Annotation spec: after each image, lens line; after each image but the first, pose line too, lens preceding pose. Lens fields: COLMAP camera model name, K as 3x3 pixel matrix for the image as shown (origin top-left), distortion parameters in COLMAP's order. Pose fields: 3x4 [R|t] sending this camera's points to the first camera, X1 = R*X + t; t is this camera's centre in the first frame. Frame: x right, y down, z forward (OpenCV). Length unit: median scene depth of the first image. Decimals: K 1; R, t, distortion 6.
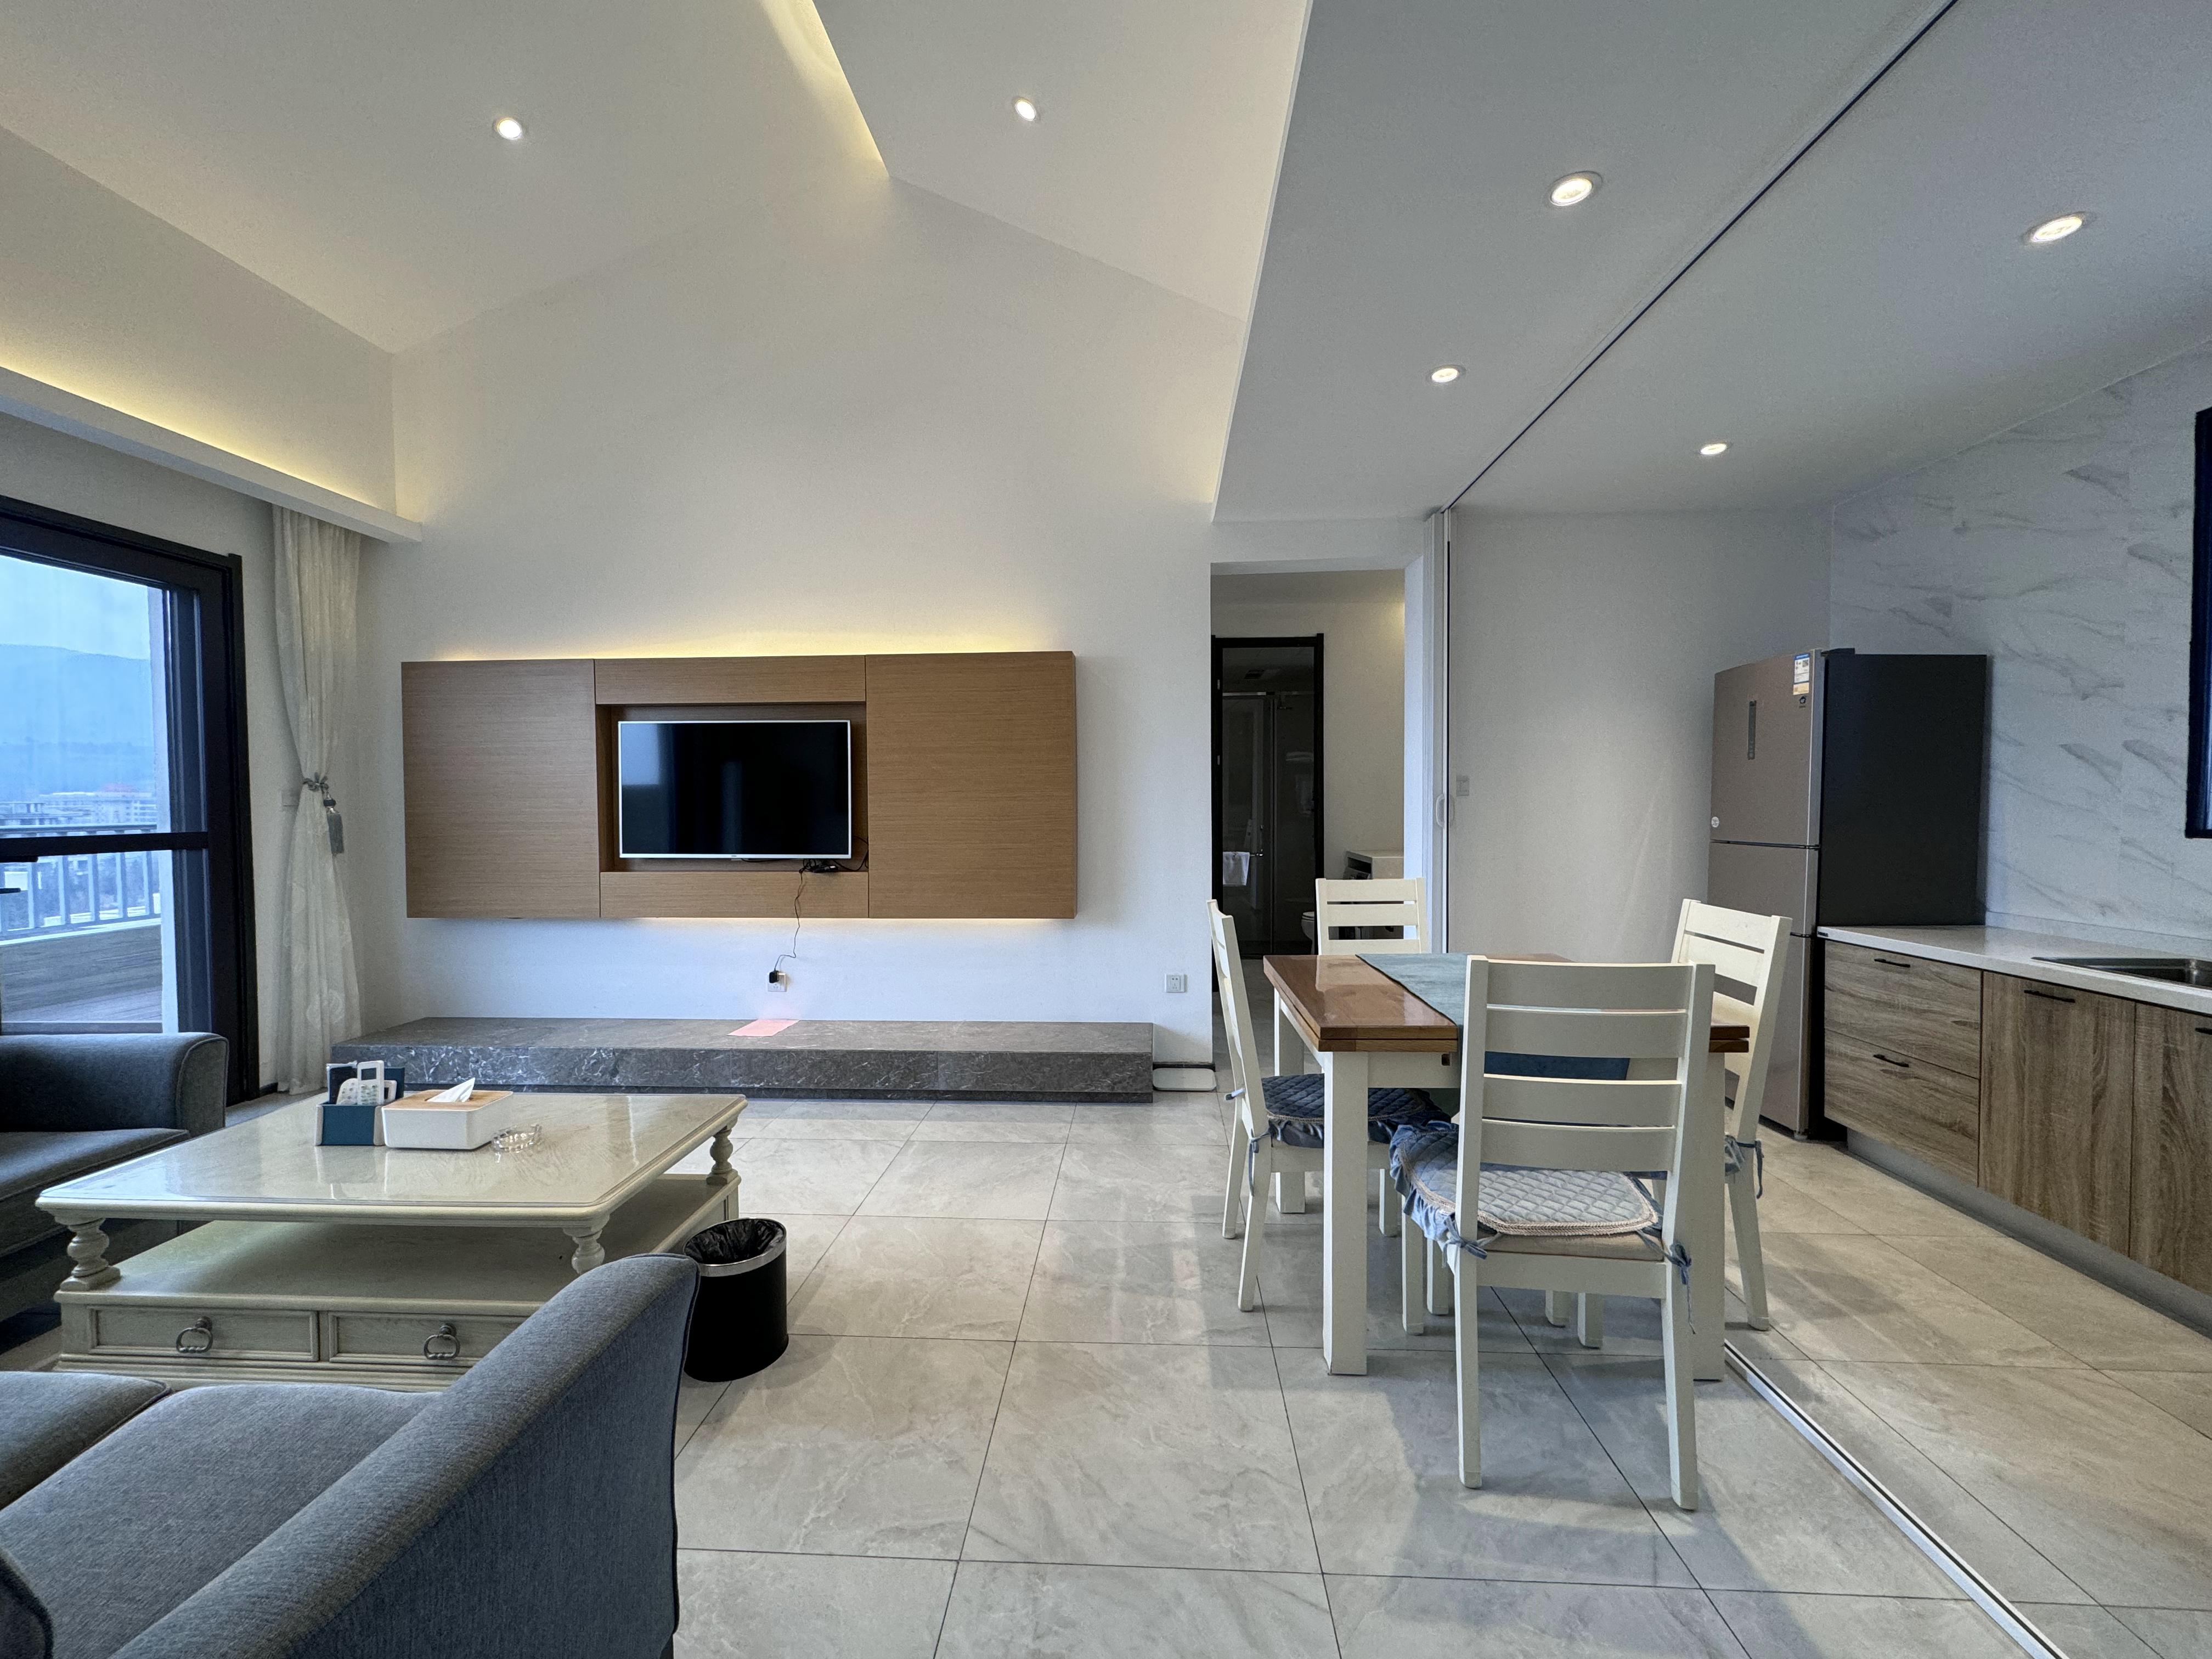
lens RADIAL K [[869.6, 0, 1106.0], [0, 869.6, 829.5], [0, 0, 1]] dist [0.000854, -0.000002]
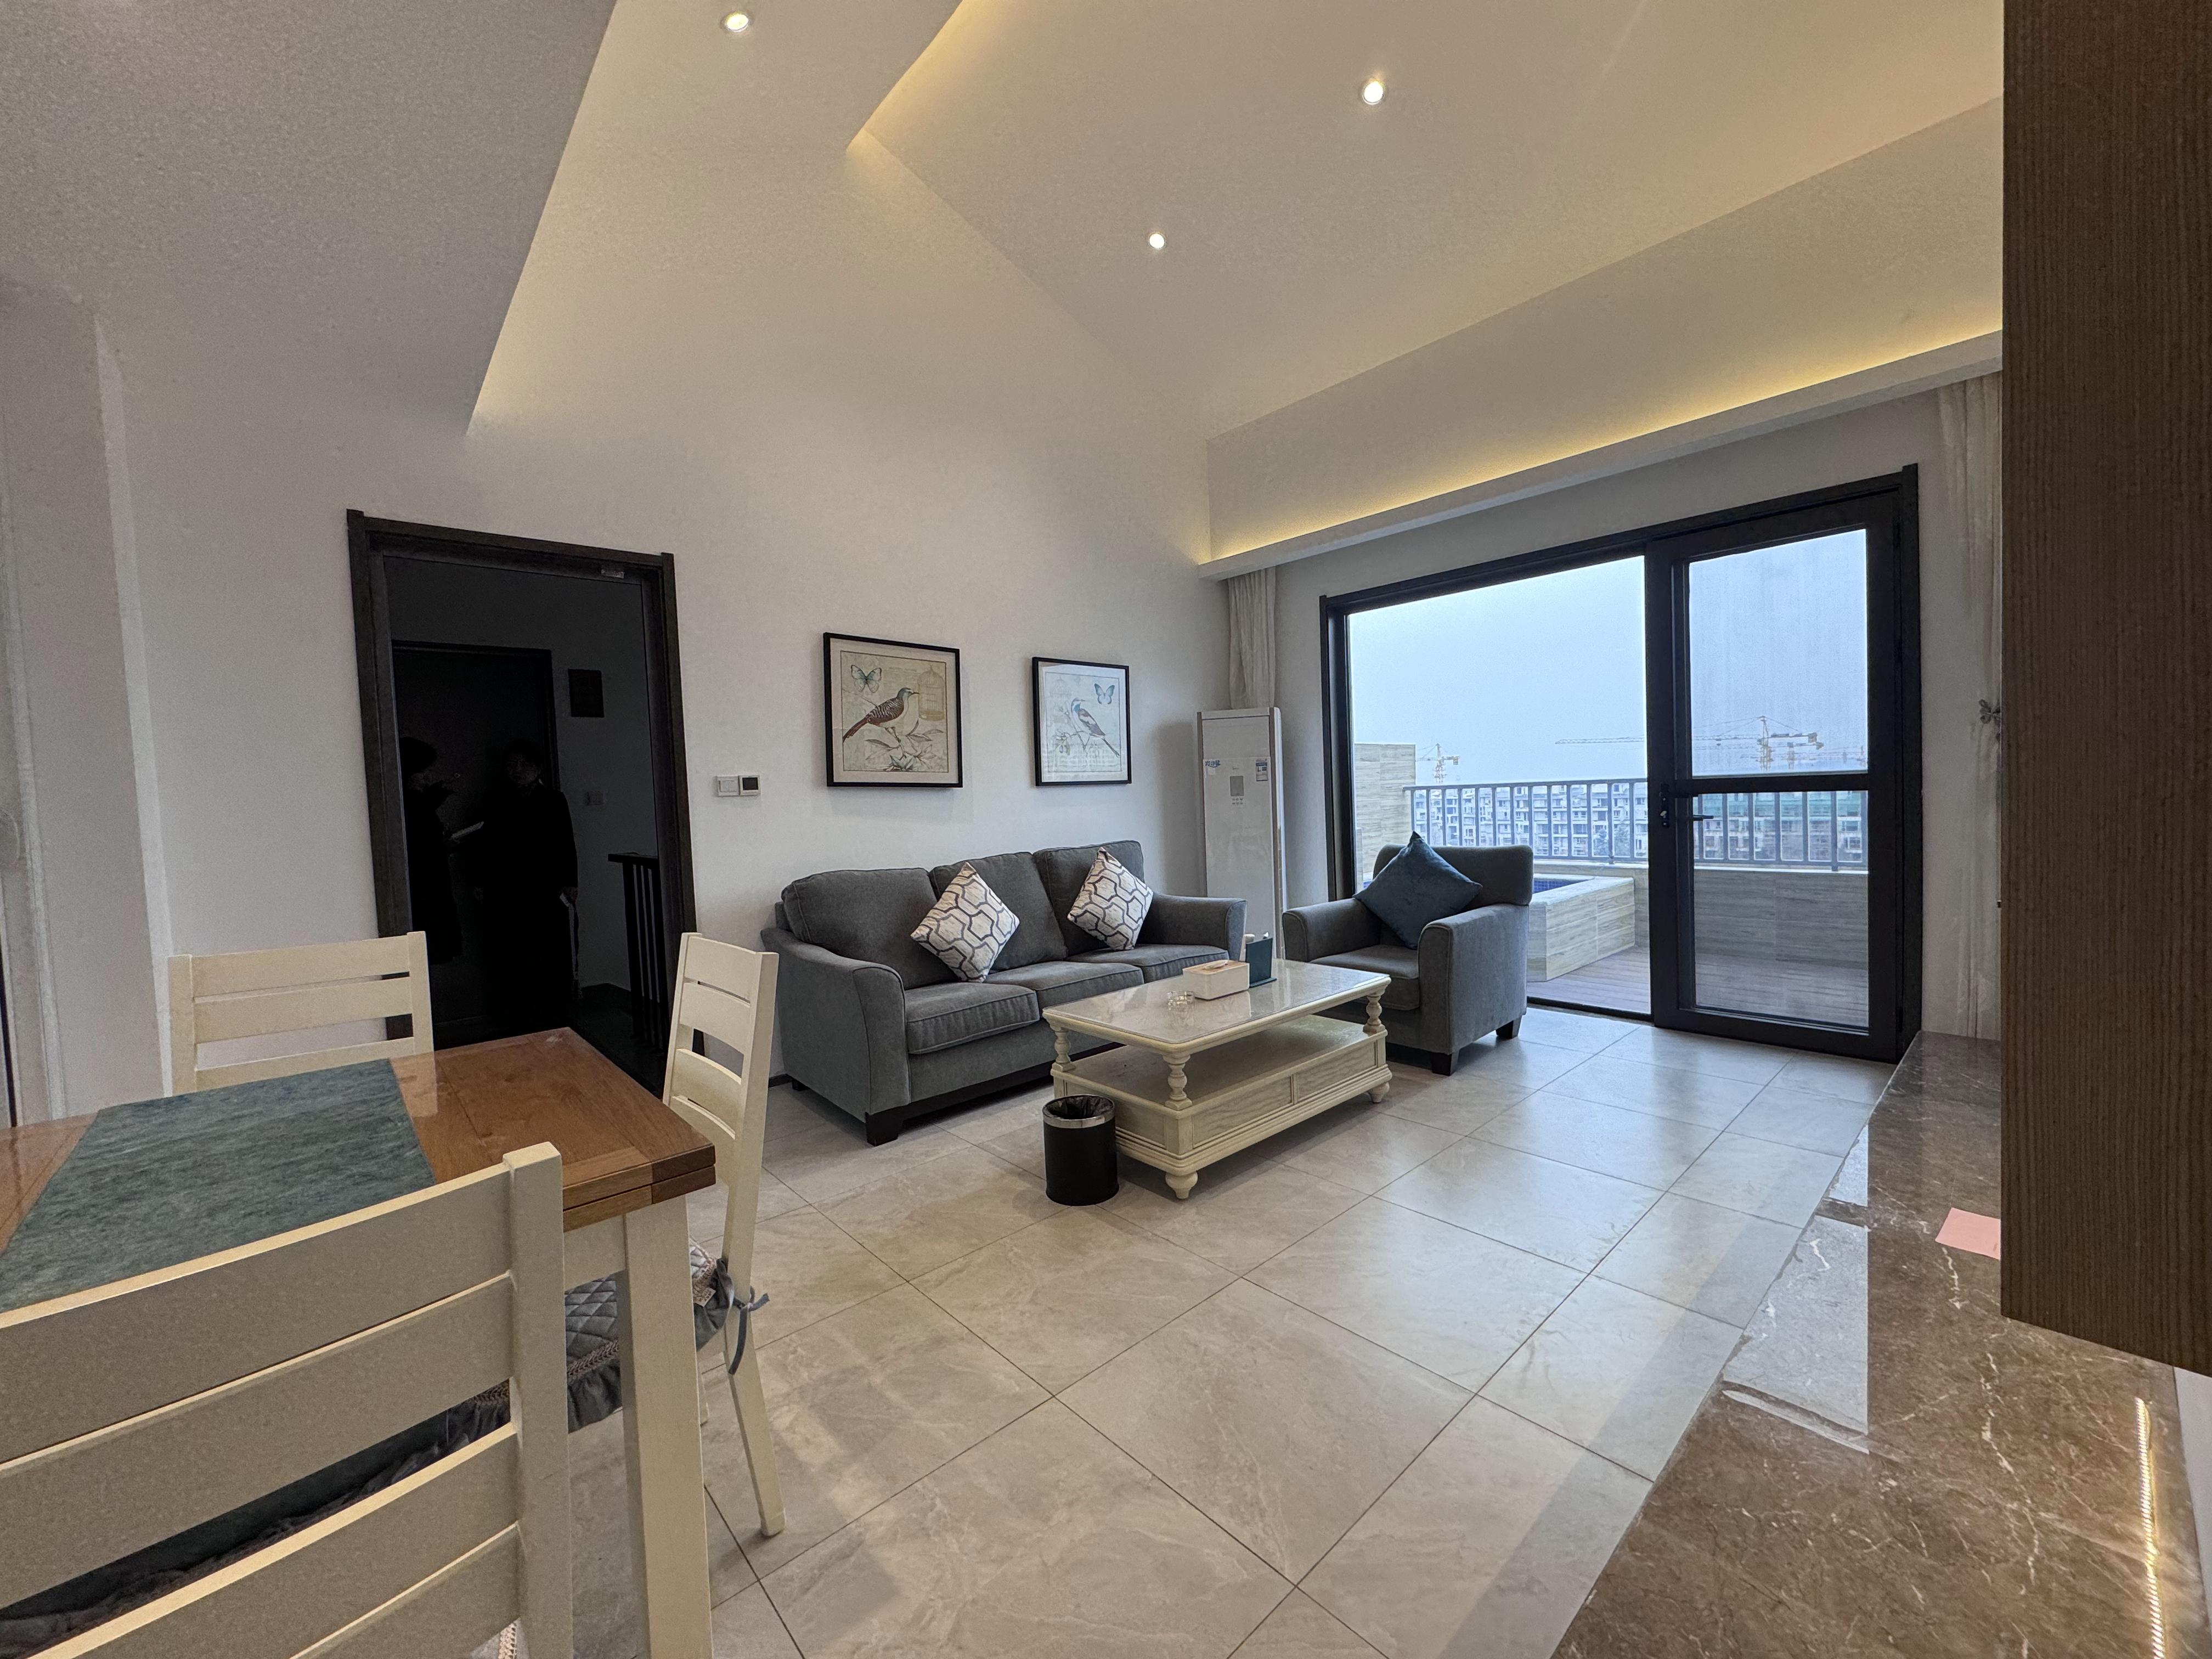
lens RADIAL K [[869.6, 0, 1106.0], [0, 869.6, 829.5], [0, 0, 1]] dist [0.000854, -0.000002]
pose [[-0.706080, 0.066307, -0.705021, 0.337337], [0.027840, 0.997436, 0.065926, -0.030617], [0.707584, 0.026921, -0.706116, 1.442206]]
